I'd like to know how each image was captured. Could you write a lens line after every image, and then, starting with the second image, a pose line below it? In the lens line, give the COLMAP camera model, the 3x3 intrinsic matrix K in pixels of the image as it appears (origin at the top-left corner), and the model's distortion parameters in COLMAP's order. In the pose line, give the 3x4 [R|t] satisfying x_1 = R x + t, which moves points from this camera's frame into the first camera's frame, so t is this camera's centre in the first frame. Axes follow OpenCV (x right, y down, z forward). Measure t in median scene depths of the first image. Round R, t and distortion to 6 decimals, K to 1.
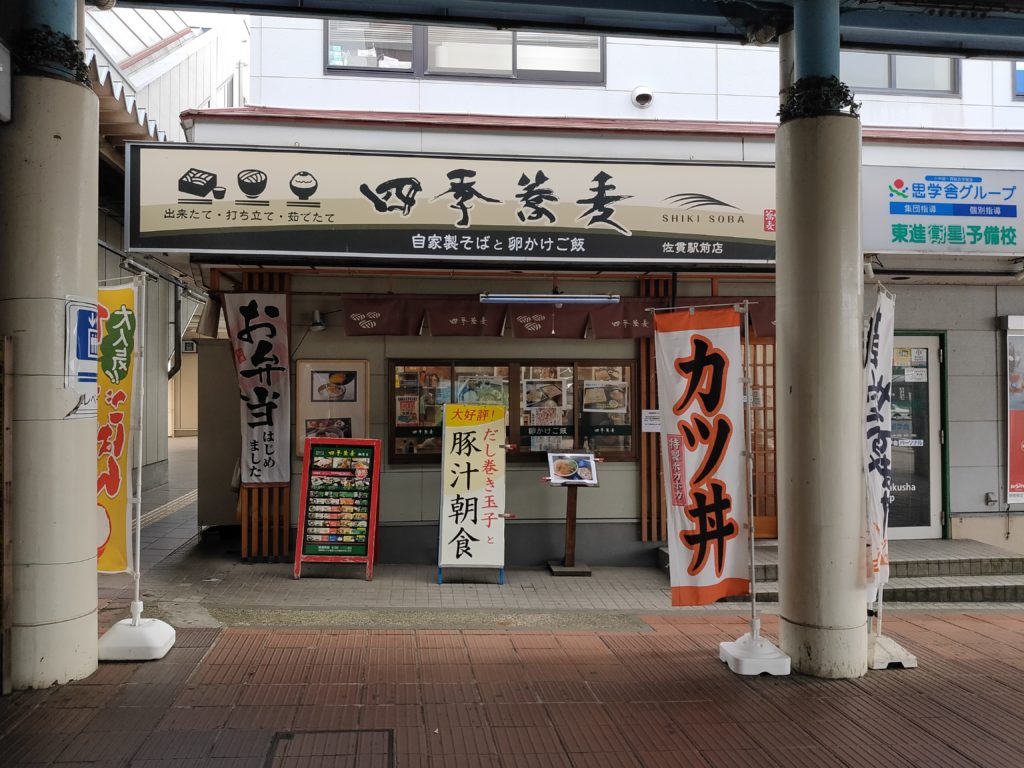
lens RADIAL K [[823.3, 0, 512.0], [0, 823.3, 384.0], [0, 0, 1]] dist [0.060025, -0.127784]
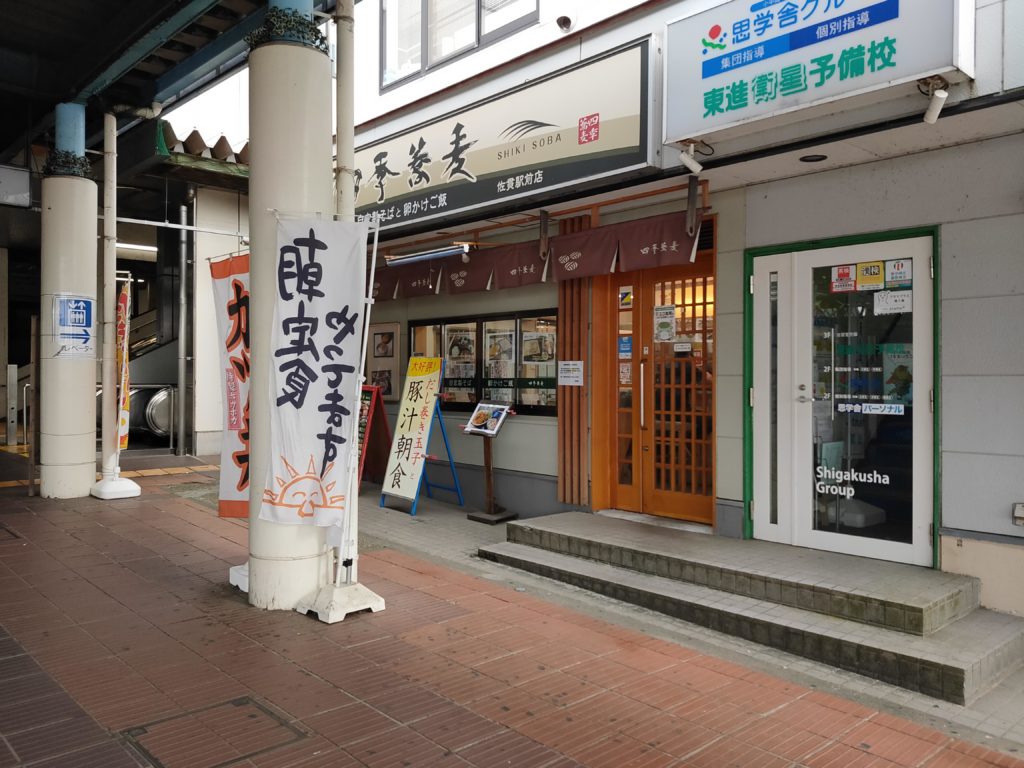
lens RADIAL K [[817.5, 0, 512.0], [0, 817.5, 384.0], [0, 0, 1]] dist [0.093515, -0.193738]
pose [[0.585372, 0.009084, -0.810714, 0.954894], [0.004762, 0.999881, 0.014642, 0.047255], [0.810751, -0.012432, 0.585260, 0.453784]]
